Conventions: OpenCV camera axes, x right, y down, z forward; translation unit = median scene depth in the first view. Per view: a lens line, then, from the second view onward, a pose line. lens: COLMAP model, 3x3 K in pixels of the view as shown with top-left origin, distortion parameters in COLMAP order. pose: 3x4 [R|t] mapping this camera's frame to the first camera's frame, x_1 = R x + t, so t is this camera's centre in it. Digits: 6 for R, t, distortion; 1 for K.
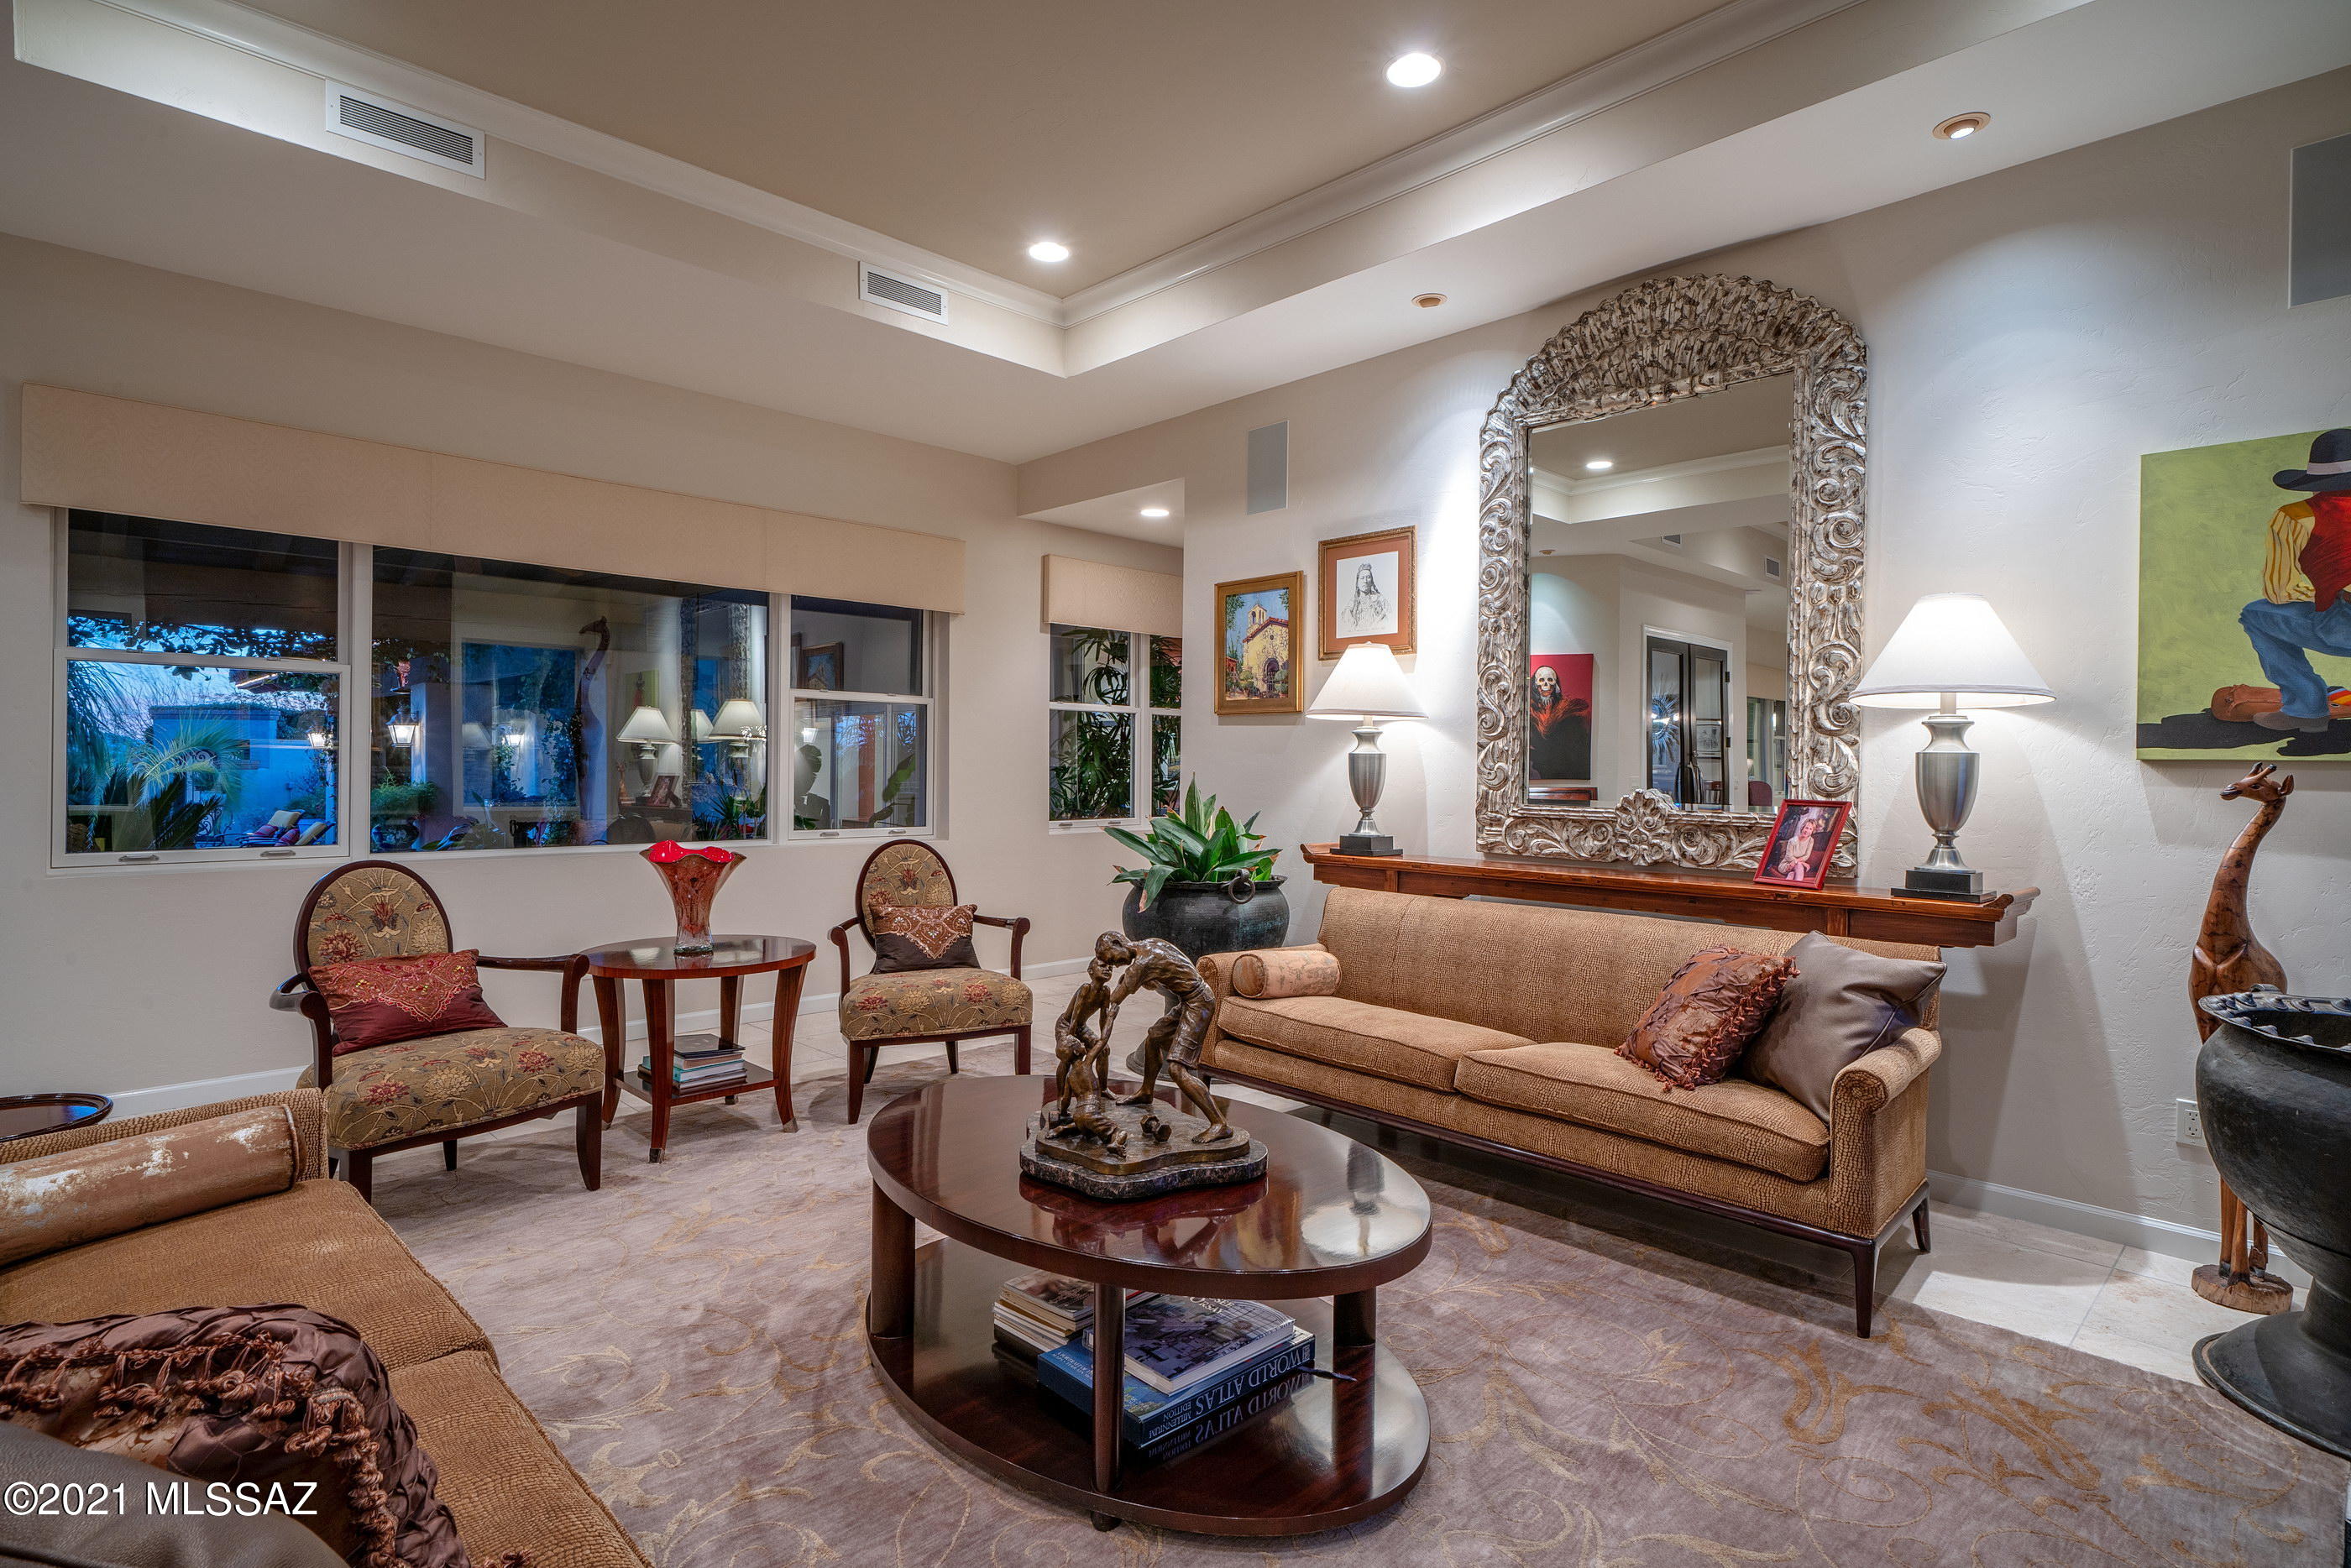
lens RADIAL K [[1165.0, 0, 1175.5], [0, 1165.0, 784.0], [0, 0, 1]] dist [-0.000515, -0.000159]
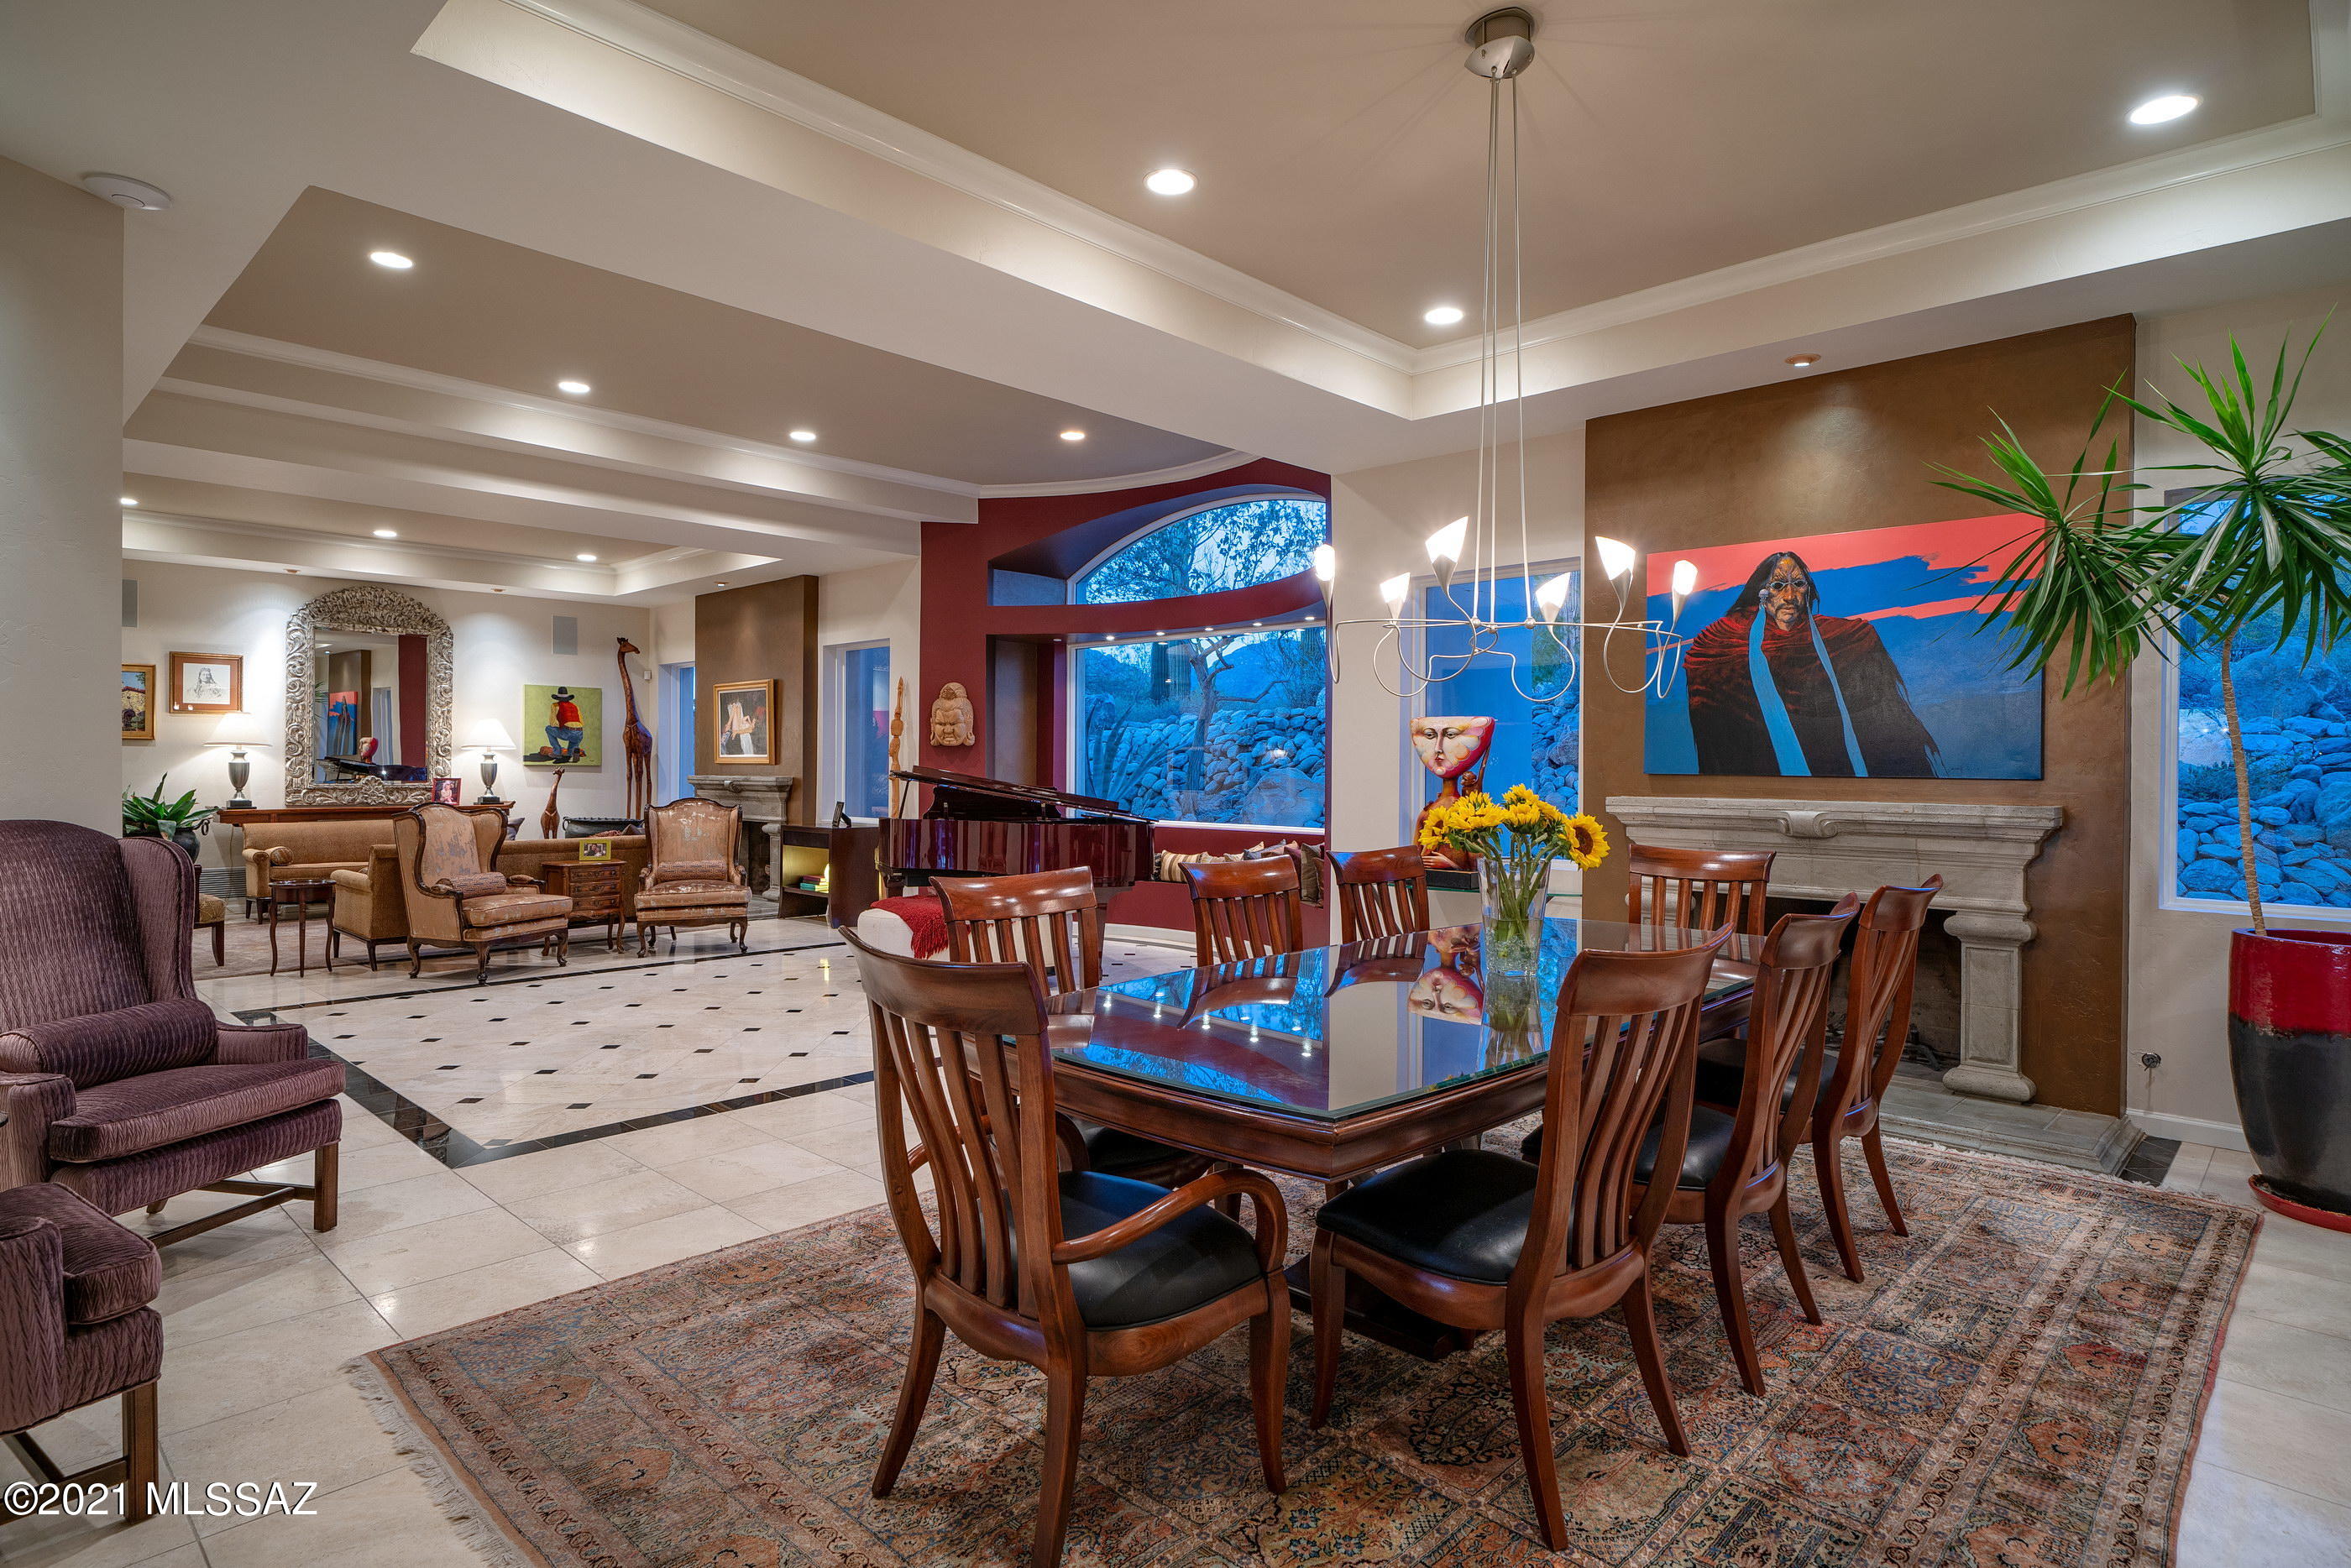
lens RADIAL K [[1235.7, 0, 1175.5], [0, 1235.7, 784.0], [0, 0, 1]] dist [-0.000296, -0.000077]
pose [[-0.039820, -0.017316, 0.999057, -2.231788], [0.016876, 0.999696, 0.018000, 0.002568], [-0.999064, 0.017577, -0.039515, -0.646982]]
